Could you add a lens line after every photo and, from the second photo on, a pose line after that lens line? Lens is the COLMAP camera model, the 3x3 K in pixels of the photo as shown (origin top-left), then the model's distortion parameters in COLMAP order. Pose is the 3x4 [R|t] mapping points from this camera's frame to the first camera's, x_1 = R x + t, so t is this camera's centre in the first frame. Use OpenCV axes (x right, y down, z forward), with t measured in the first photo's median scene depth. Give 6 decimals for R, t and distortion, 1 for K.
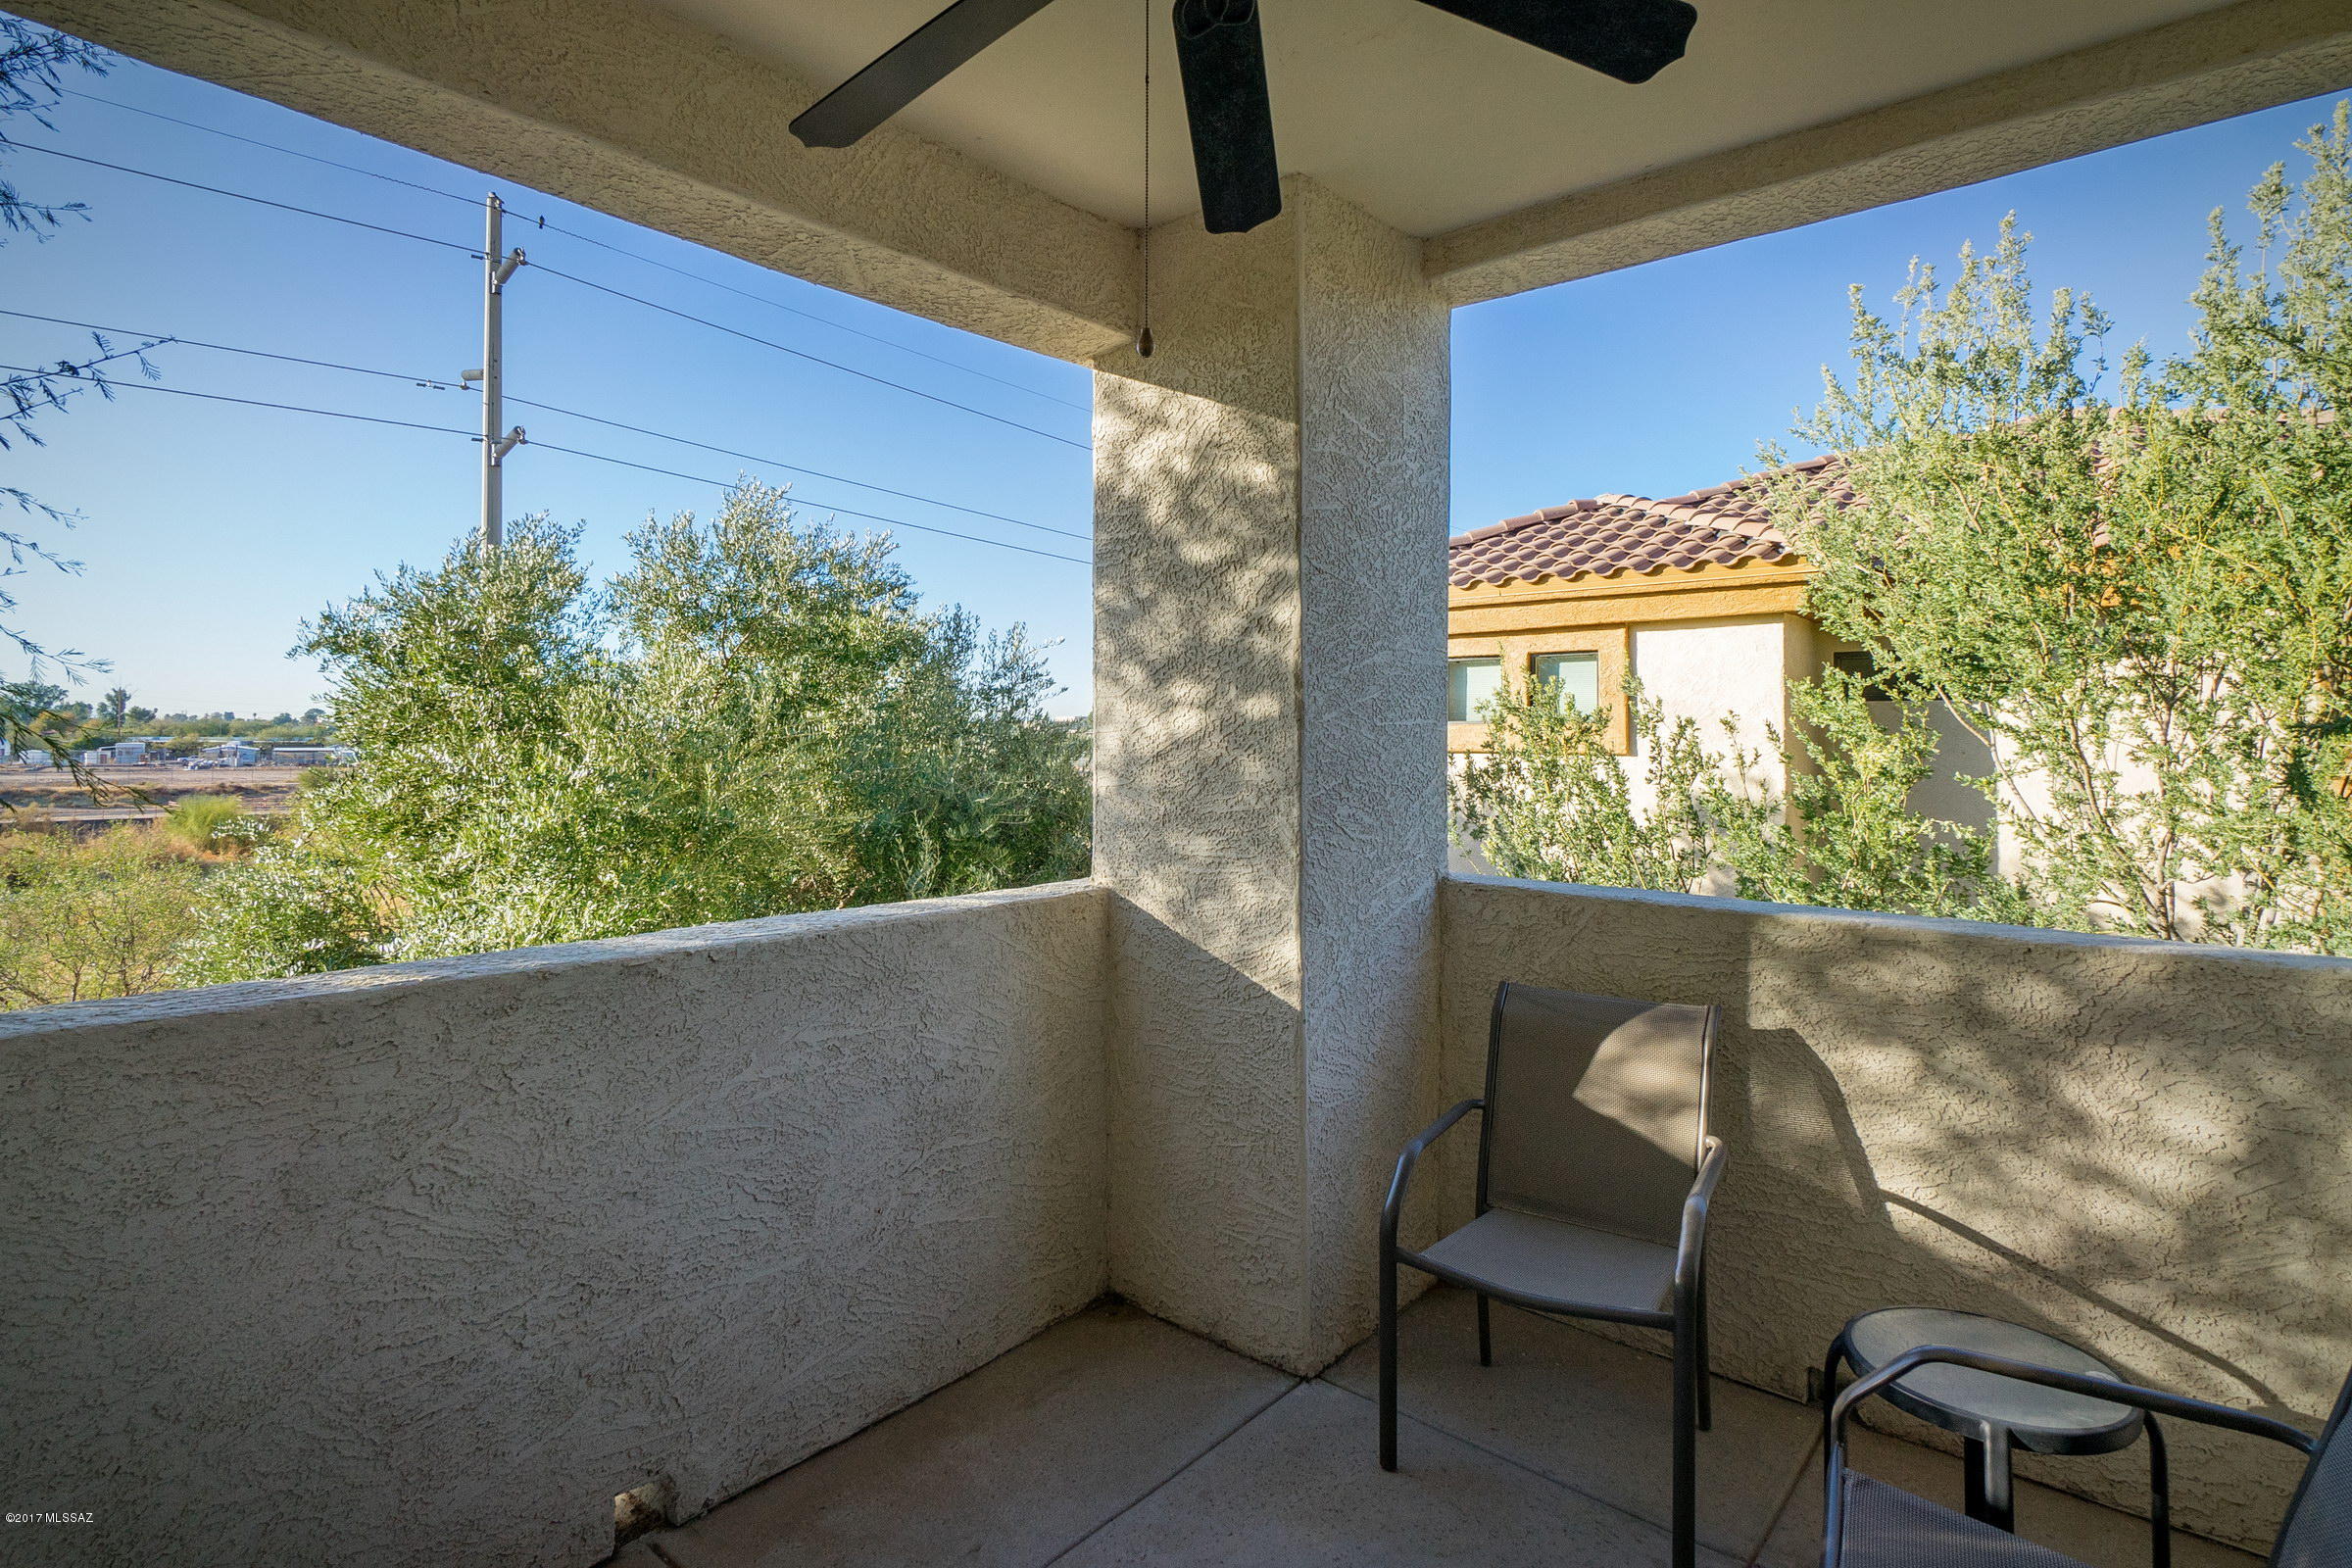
lens RADIAL K [[1208.5, 0, 1178.1], [0, 1208.5, 698.2], [0, 0, 1]] dist [-0.001711, -0.000991]
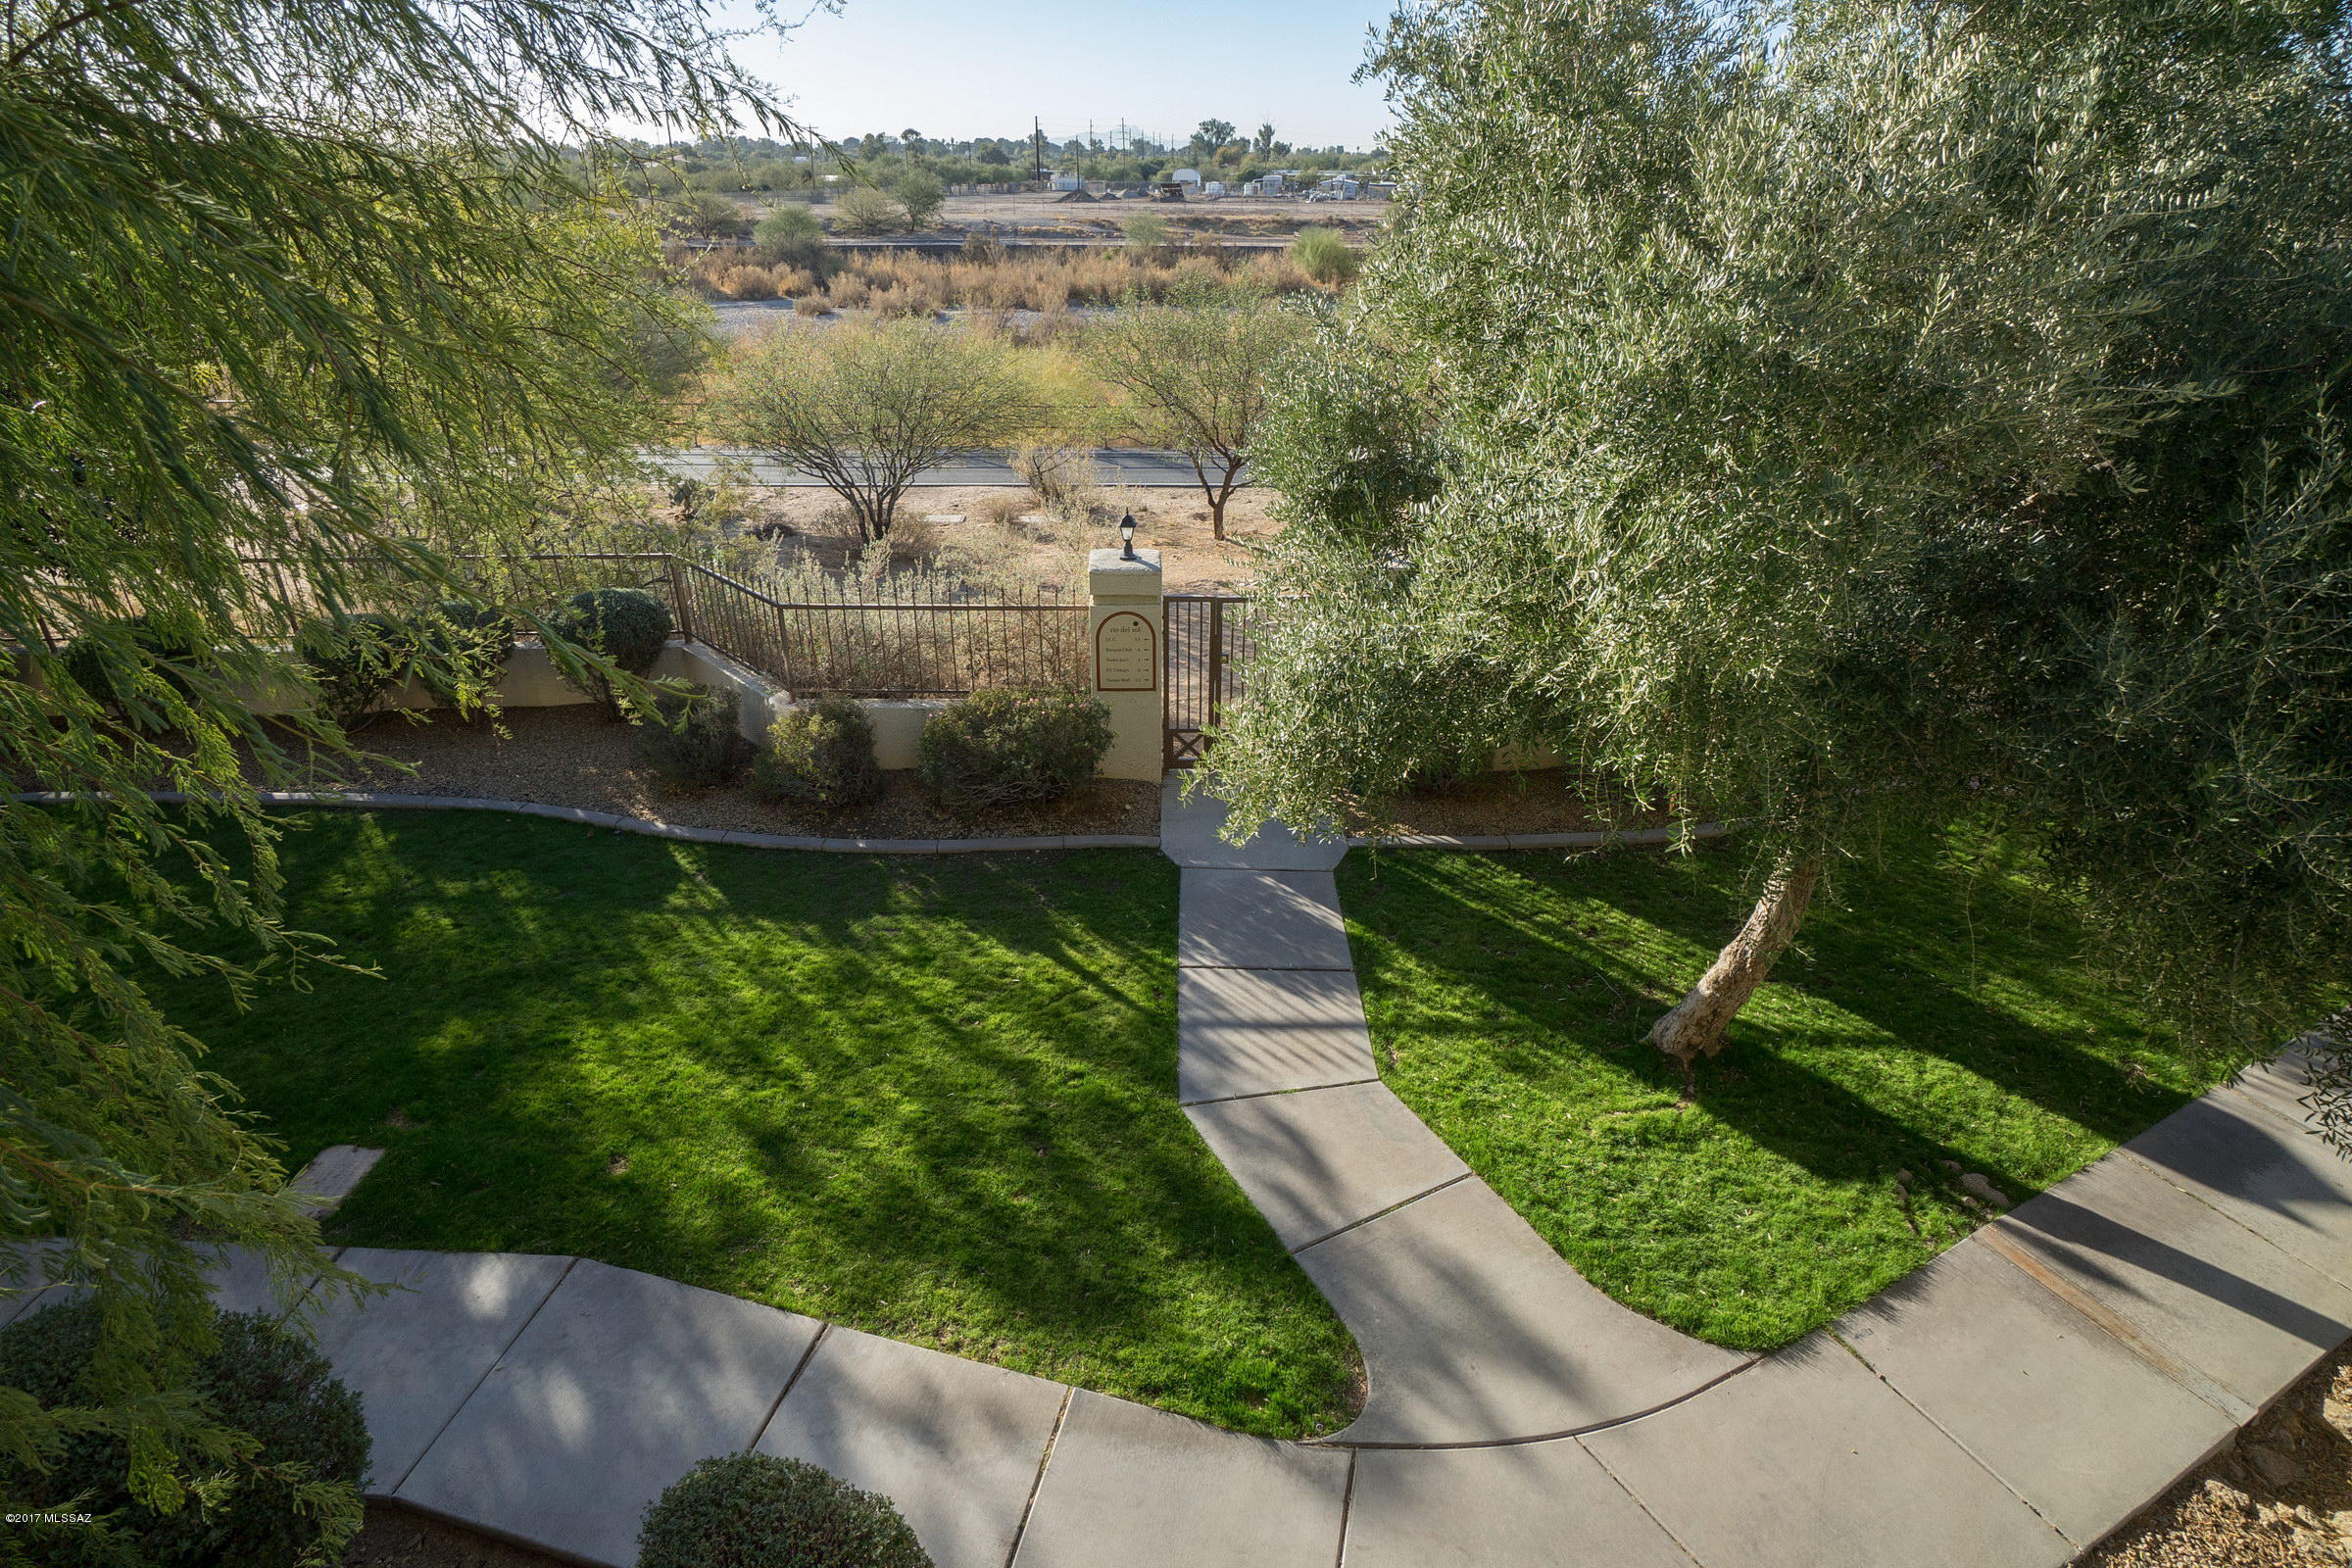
lens RADIAL K [[1185.3, 0, 1176.0], [0, 1185.3, 784.0], [0, 0, 1]] dist [-0.022990, 0.000019]
pose [[0.704627, 0.327854, -0.629295, -0.187083], [0.023234, 0.875723, 0.482255, -0.004253], [0.709197, -0.354431, 0.609441, 0.293220]]
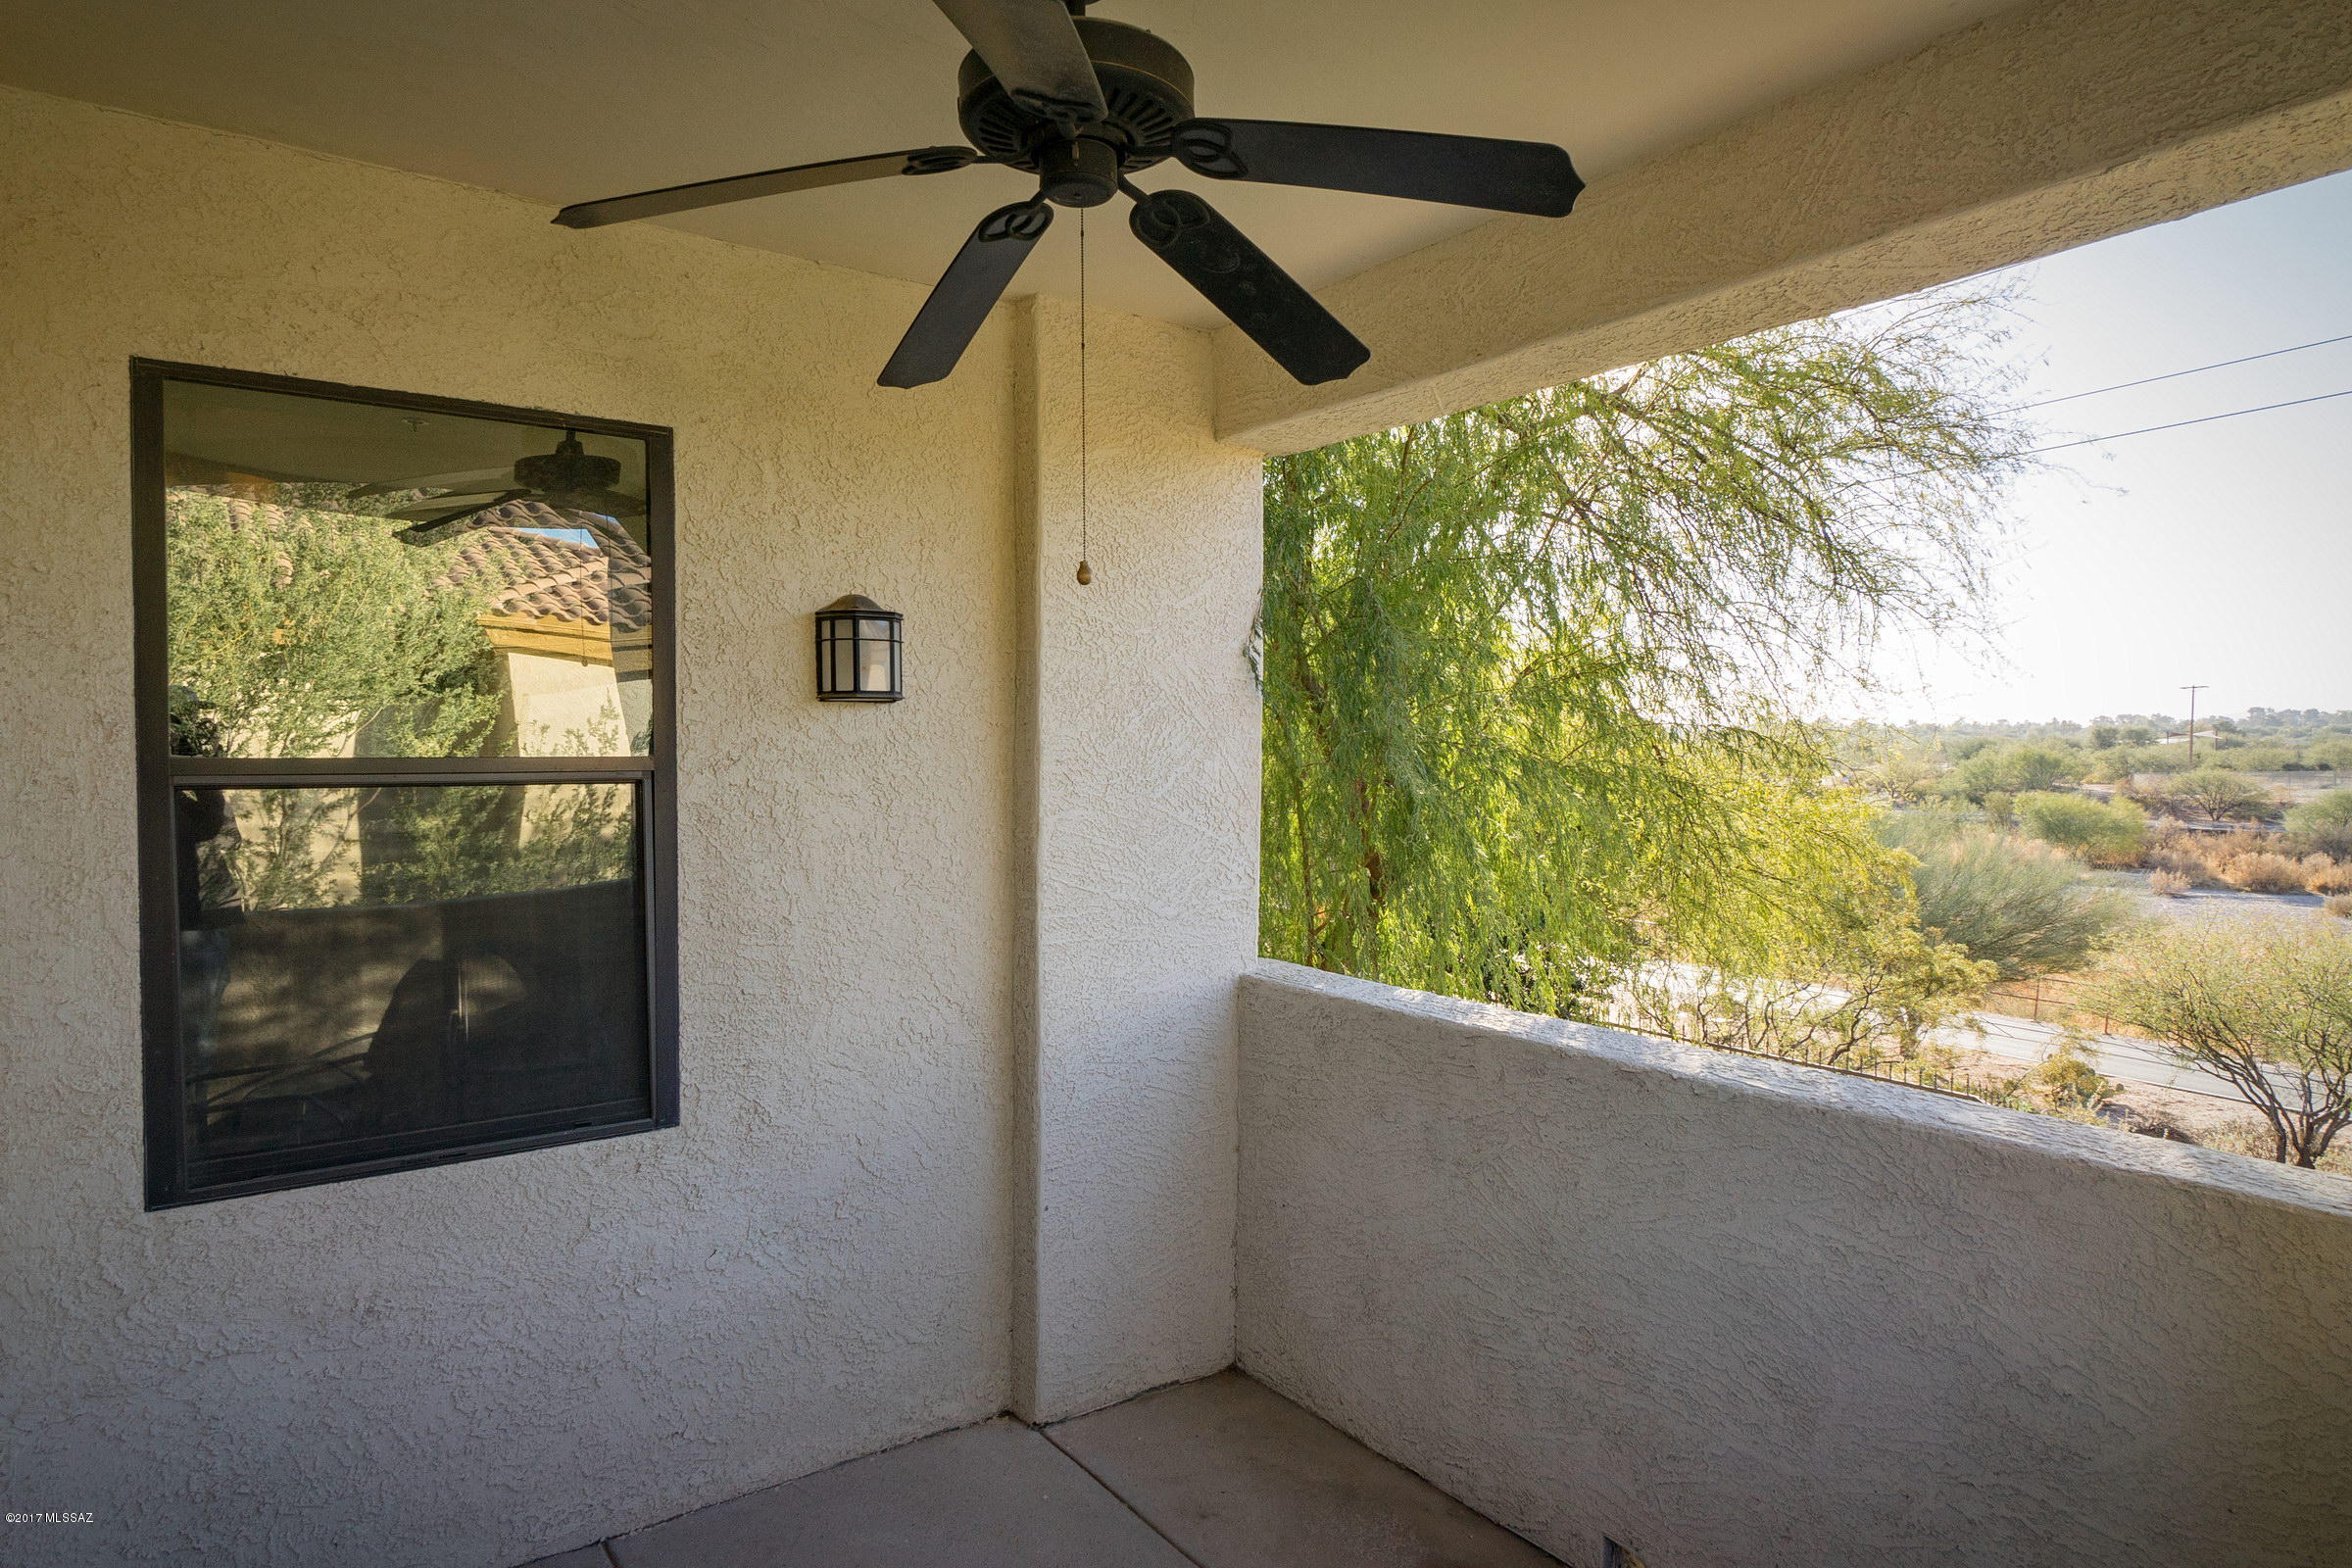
lens RADIAL K [[1345.3, 0, 1184.5], [0, 1345.3, 762.2], [0, 0, 1]] dist [-0.005643, 0.001596]
pose [[-0.235667, 0.008219, -0.971799, 0.251132], [0.035588, 0.999367, -0.000179, -0.020896], [0.971182, -0.034626, -0.235810, 0.284234]]
